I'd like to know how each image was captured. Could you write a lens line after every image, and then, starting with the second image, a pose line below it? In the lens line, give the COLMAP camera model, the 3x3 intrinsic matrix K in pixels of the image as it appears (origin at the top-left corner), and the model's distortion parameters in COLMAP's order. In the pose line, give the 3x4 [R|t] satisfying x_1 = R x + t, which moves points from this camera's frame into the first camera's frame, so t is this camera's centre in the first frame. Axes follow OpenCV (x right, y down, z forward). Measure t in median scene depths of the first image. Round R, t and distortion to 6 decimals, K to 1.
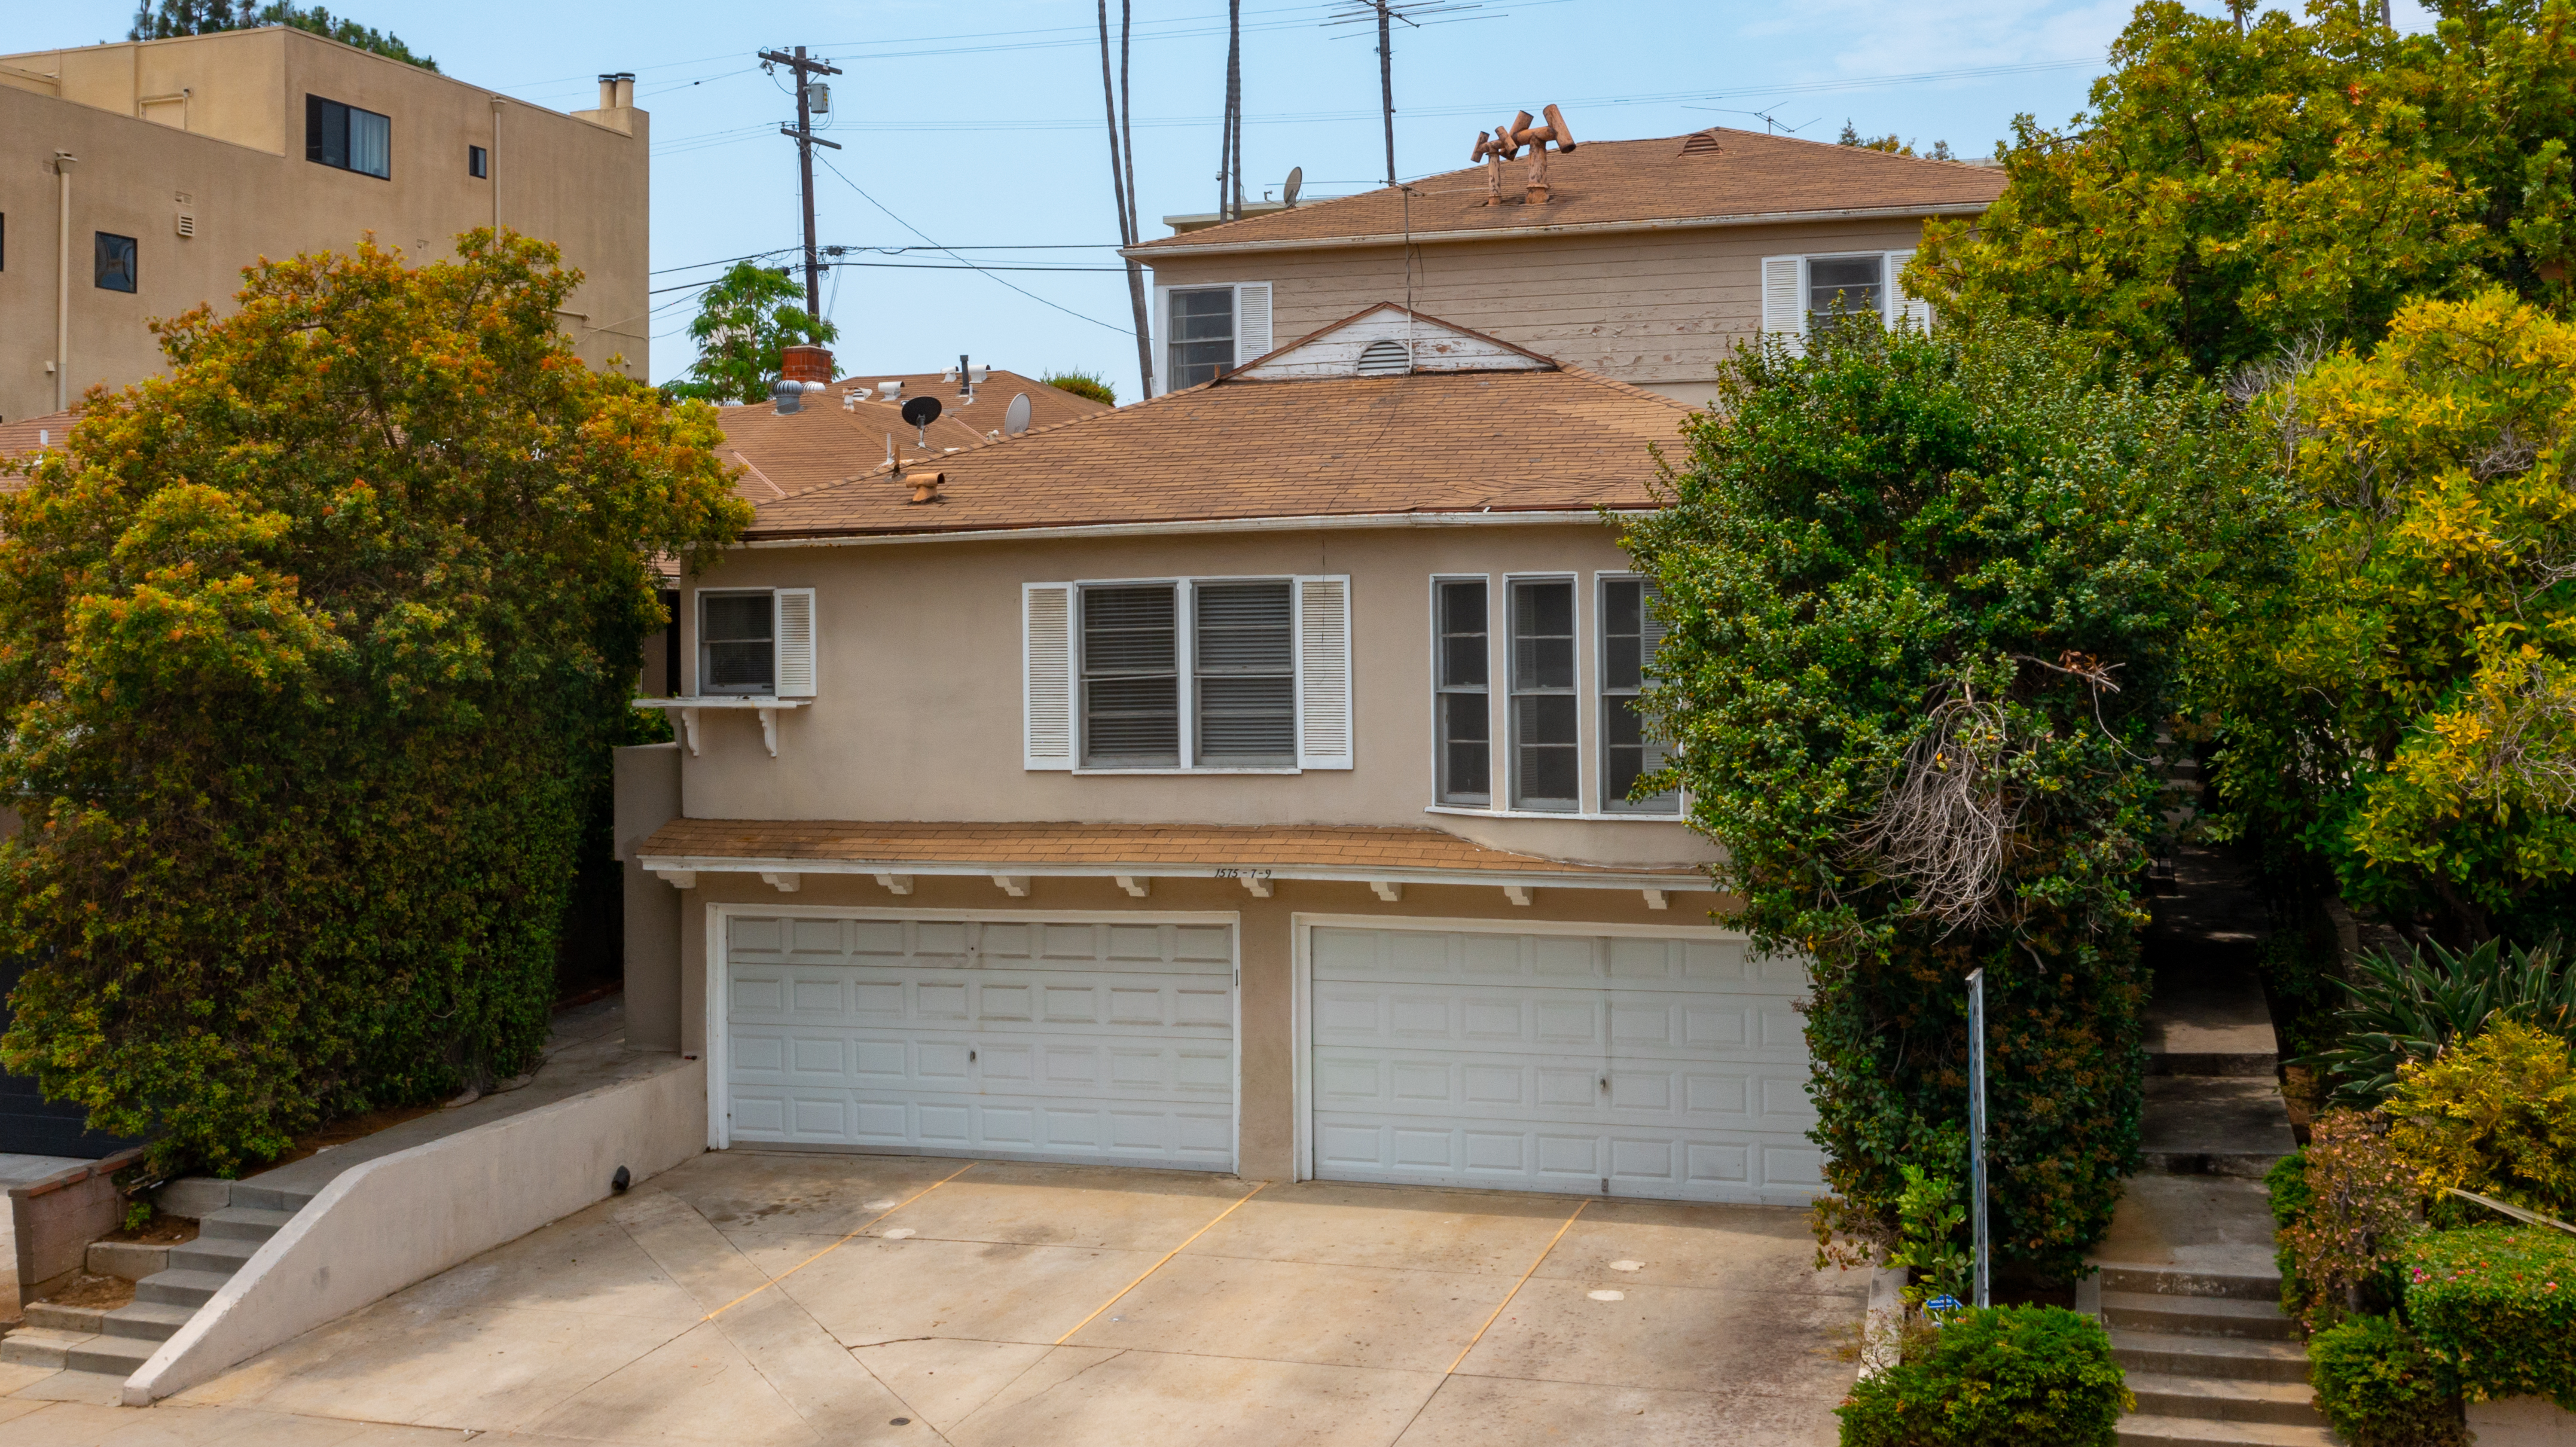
lens RADIAL K [[2586.0, 0, 1302.0], [0, 2586.0, 541.1], [0, 0, 1]] dist [-0.016514, -0.003536]
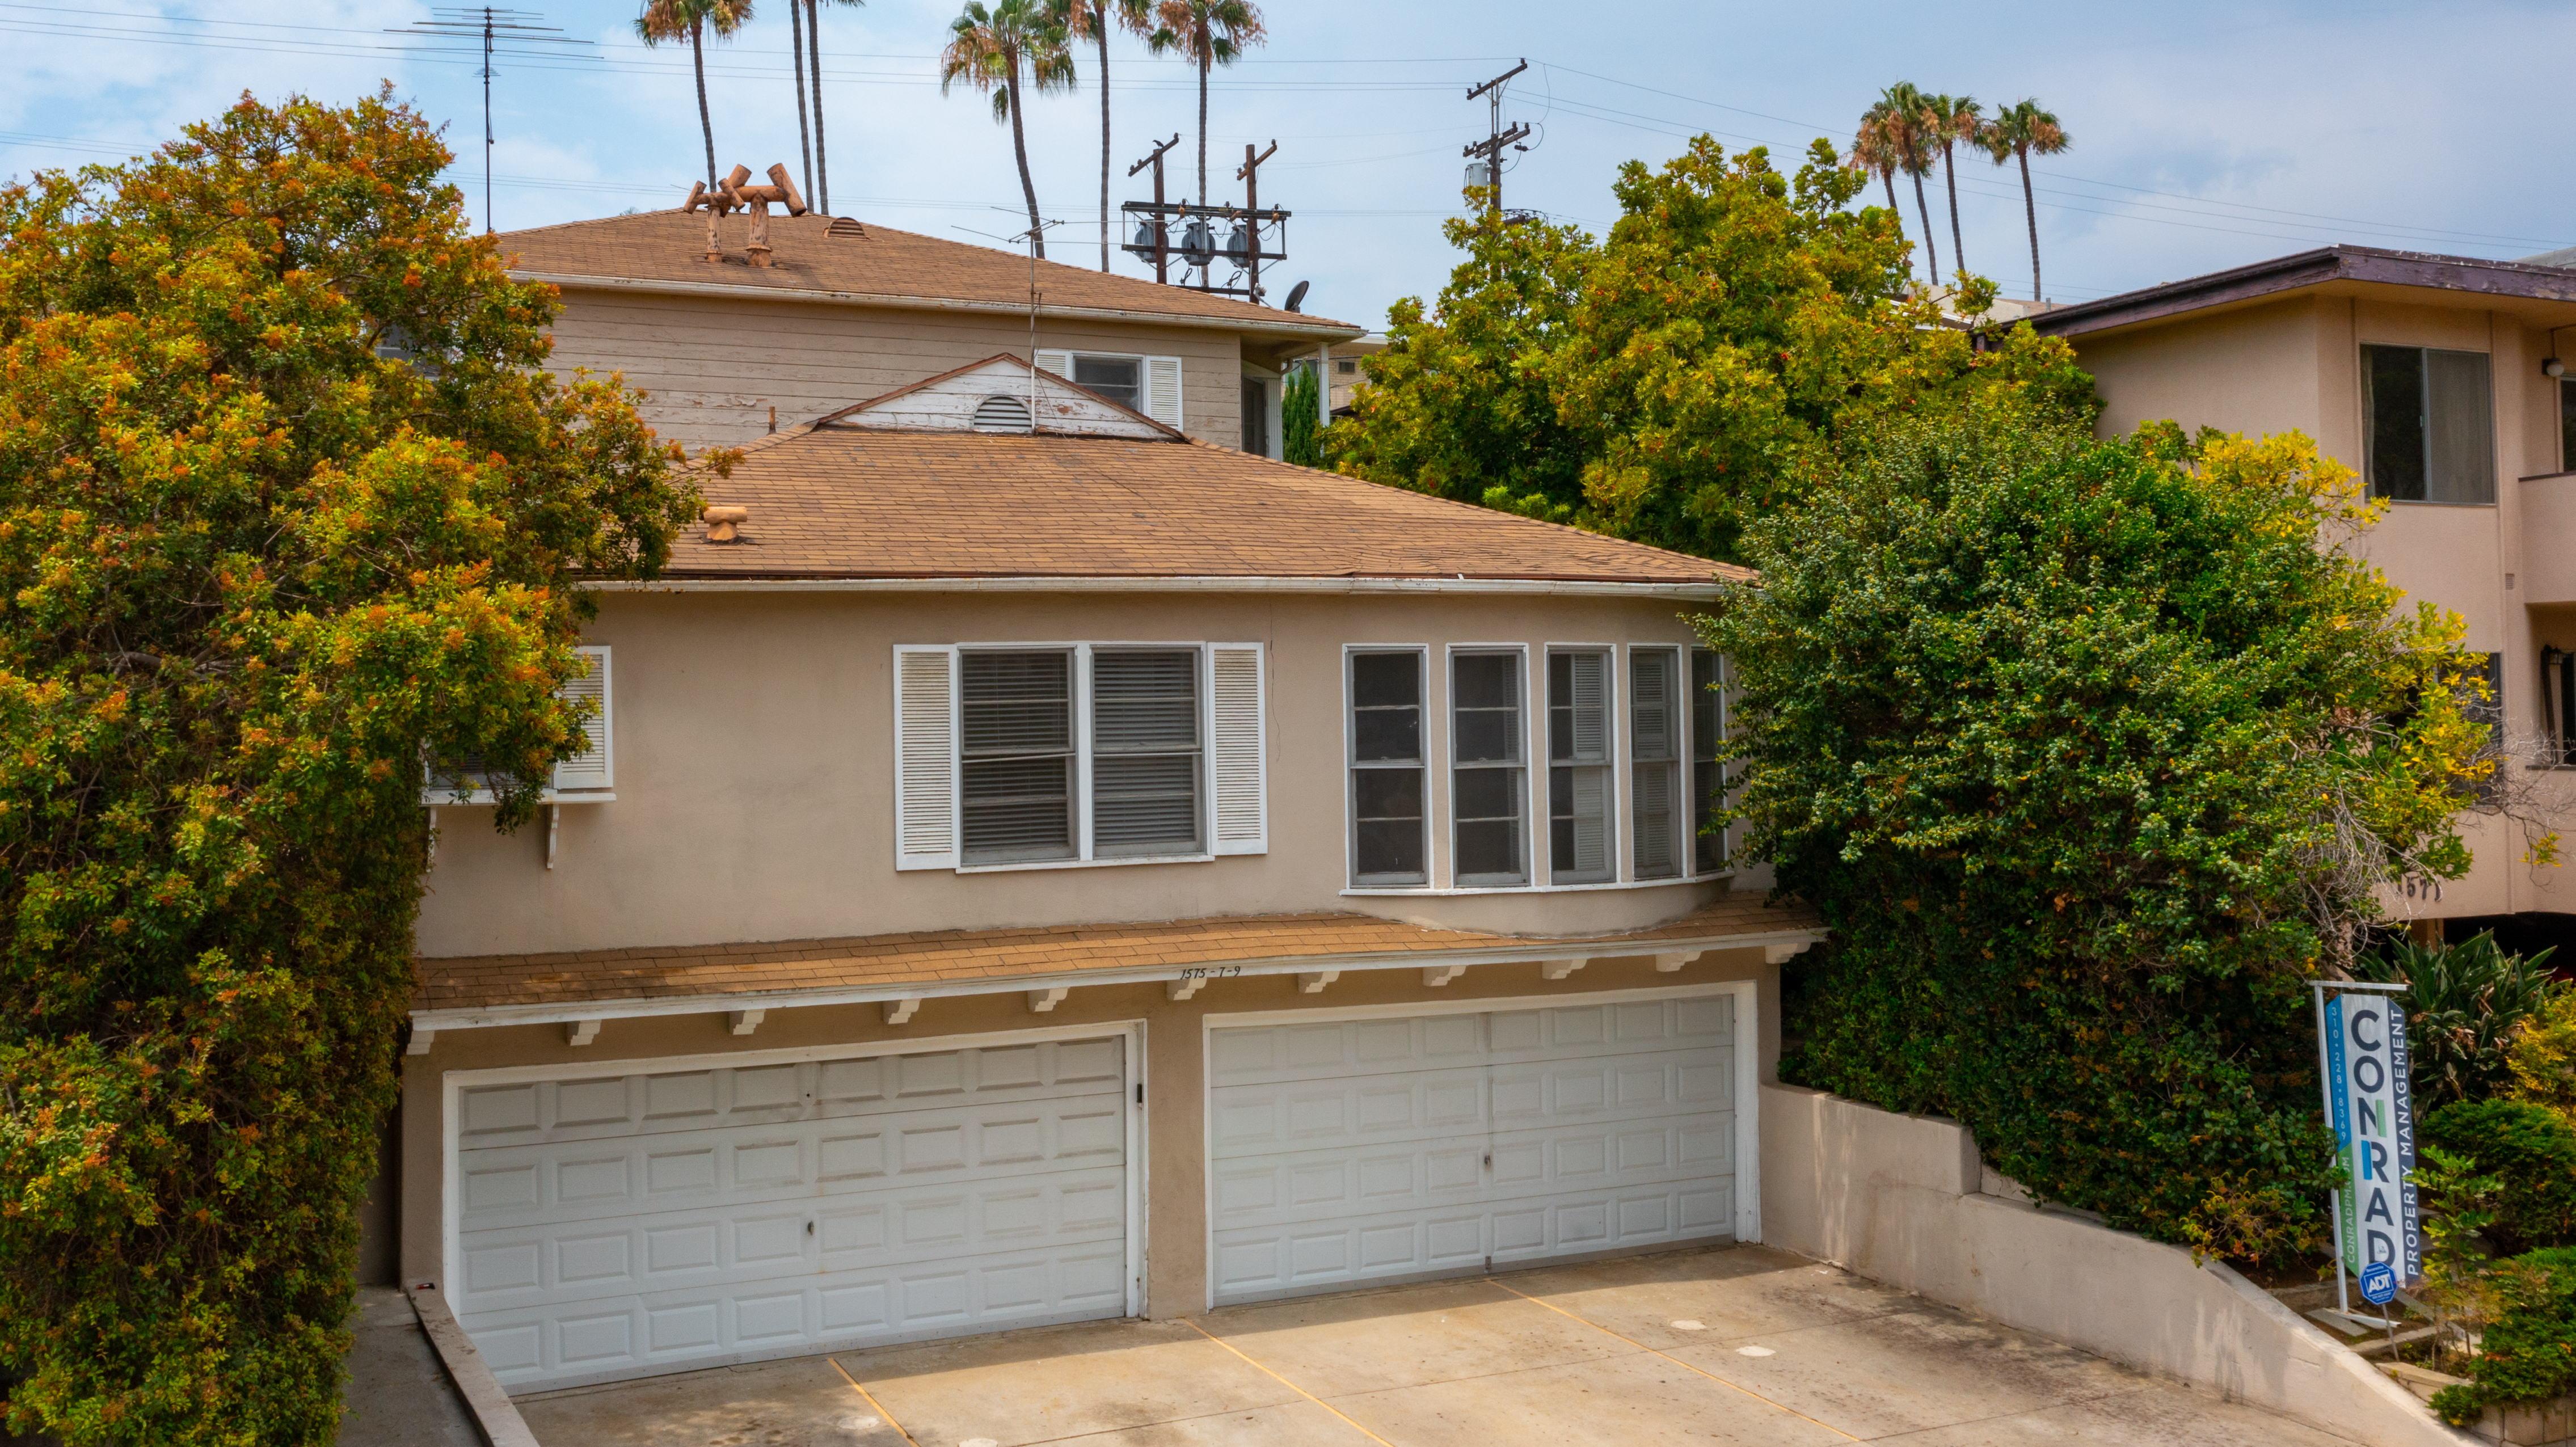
lens RADIAL K [[2451.7, 0, 1201.0], [0, 2451.7, 658.9], [0, 0, 1]] dist [-0.017560, 0.002692]
pose [[0.739929, 0.020902, 0.672360, -0.574969], [-0.015481, 0.999782, -0.014044, 0.030851], [-0.672507, -0.000018, 0.740091, 0.361501]]
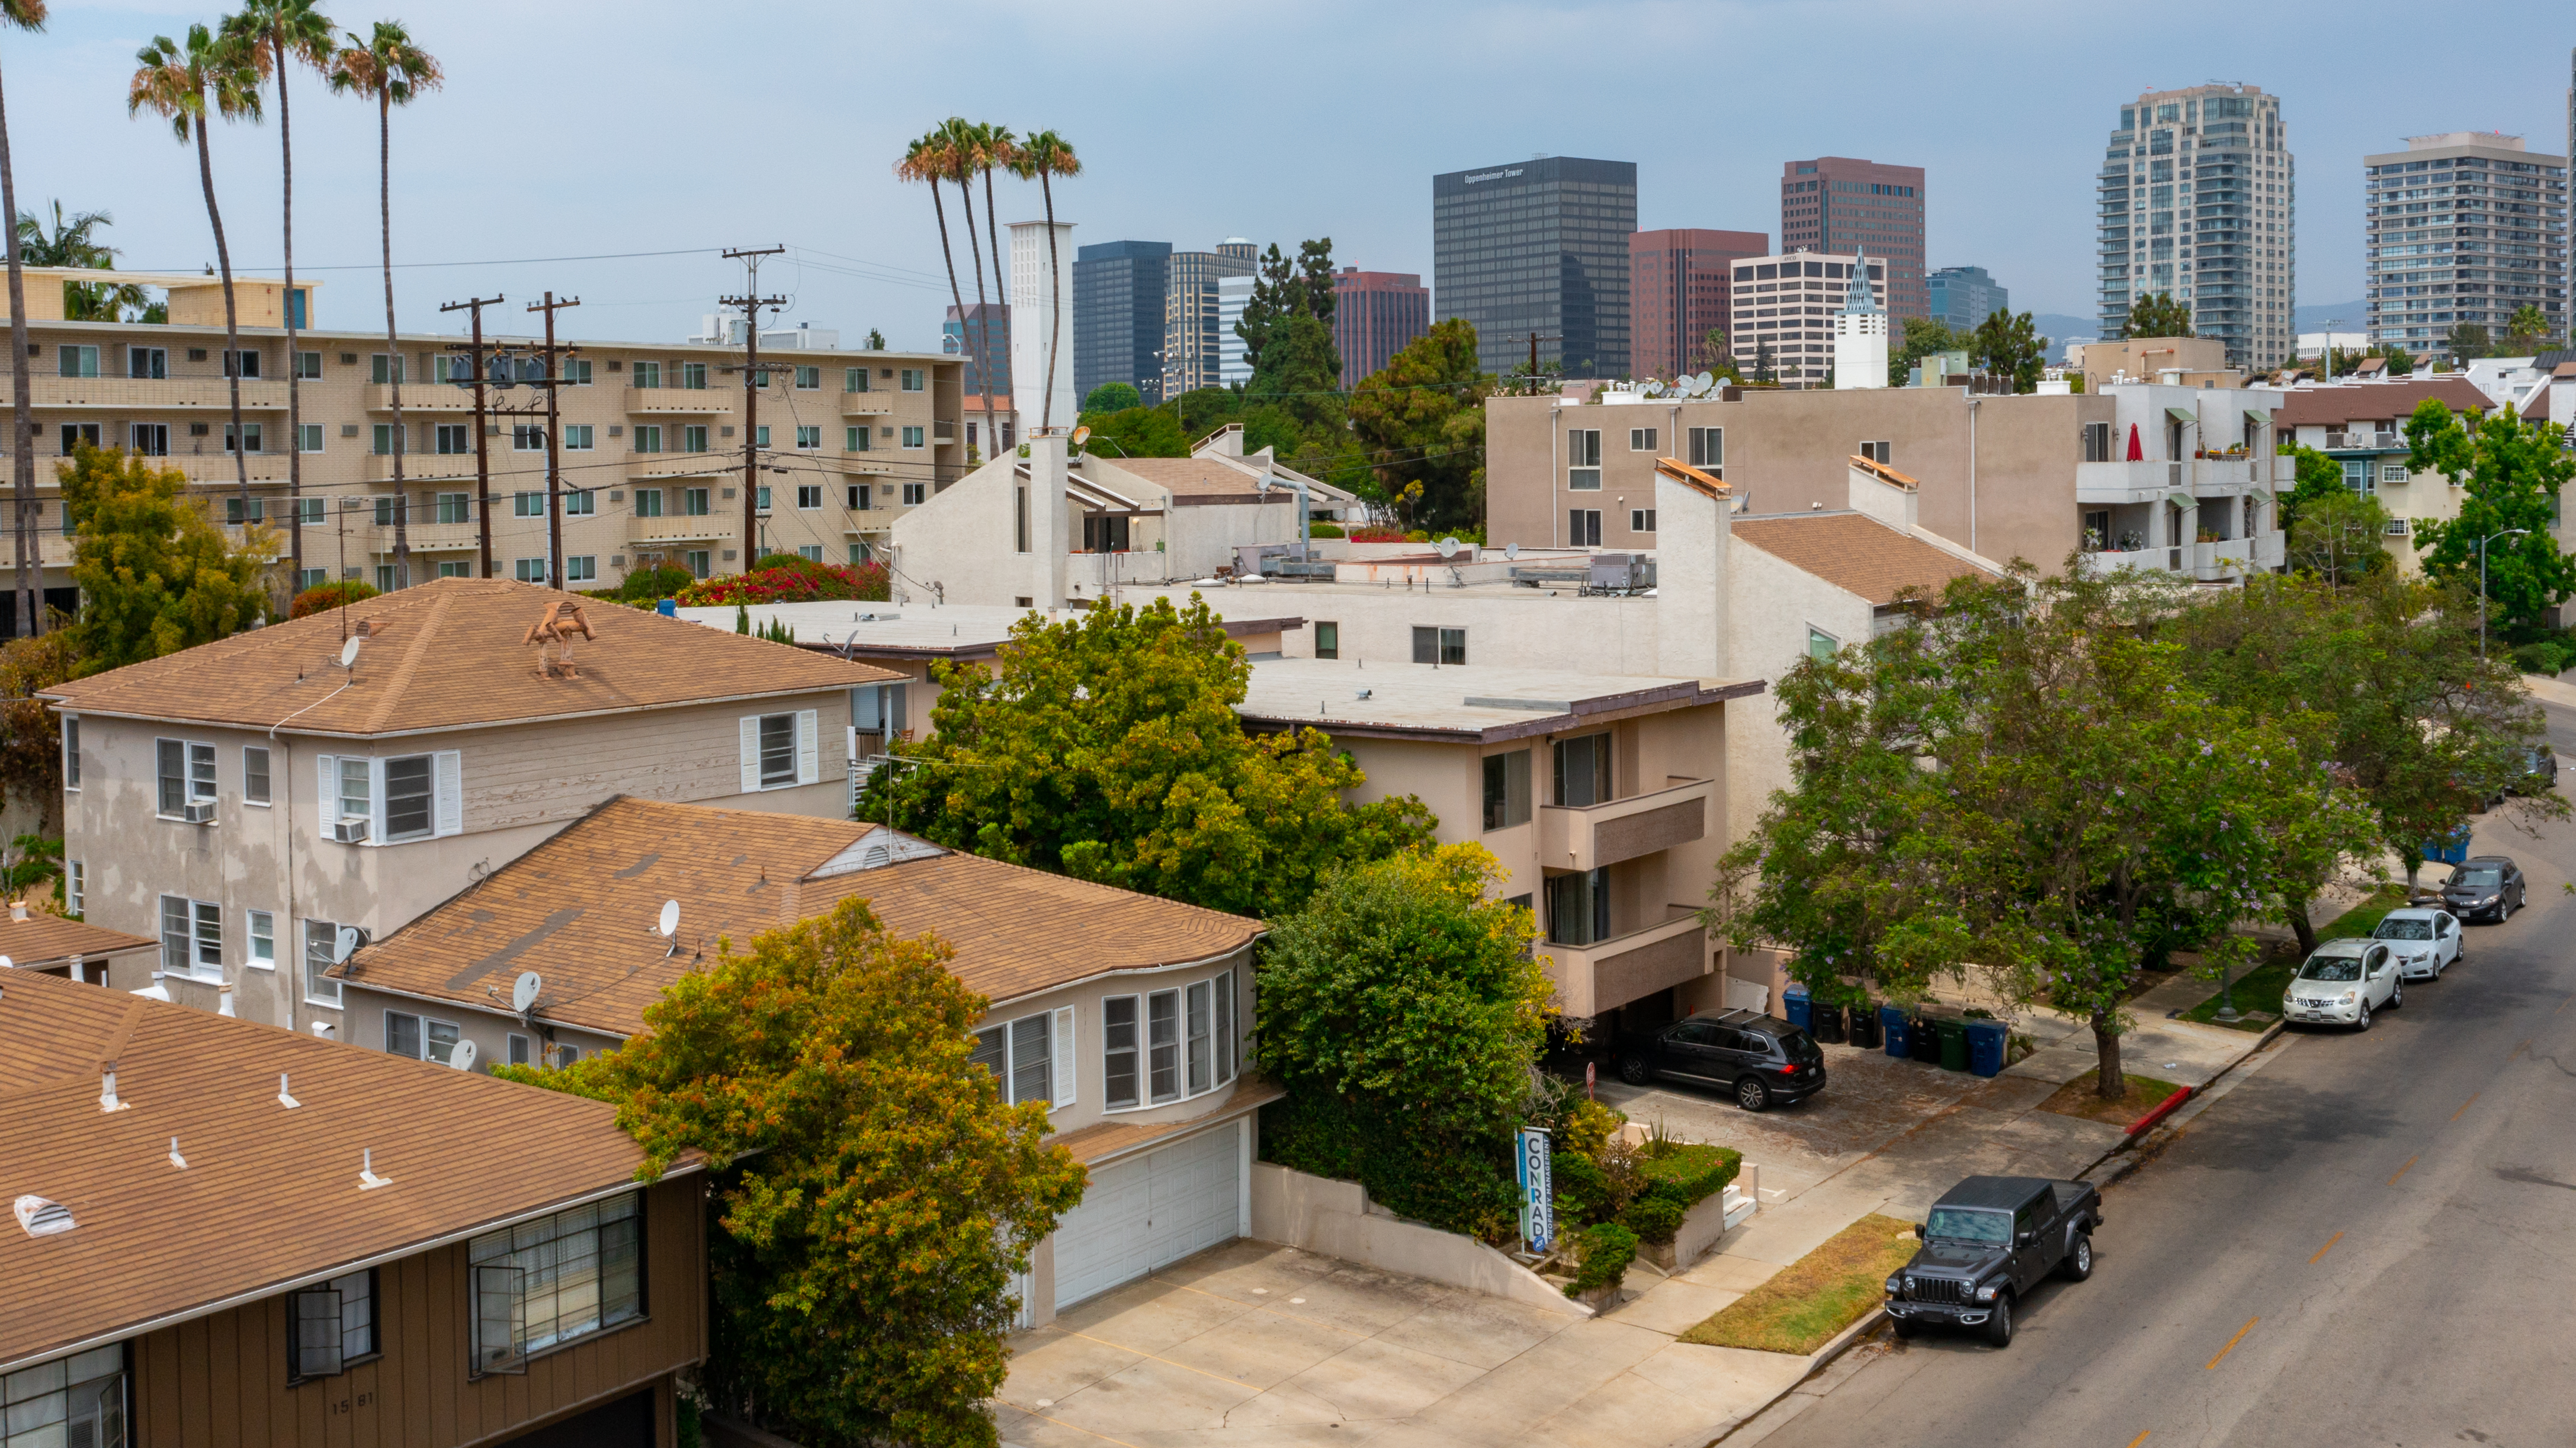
lens RADIAL K [[2577.0, 0, 1410.4], [0, 2577.0, 521.6], [0, 0, 1]] dist [-0.015808, 0.010569]
pose [[0.291977, -0.021117, 0.956192, -1.729019], [-0.024305, 0.999270, 0.029490, -0.407366], [-0.956116, -0.031851, 0.291251, 0.198159]]
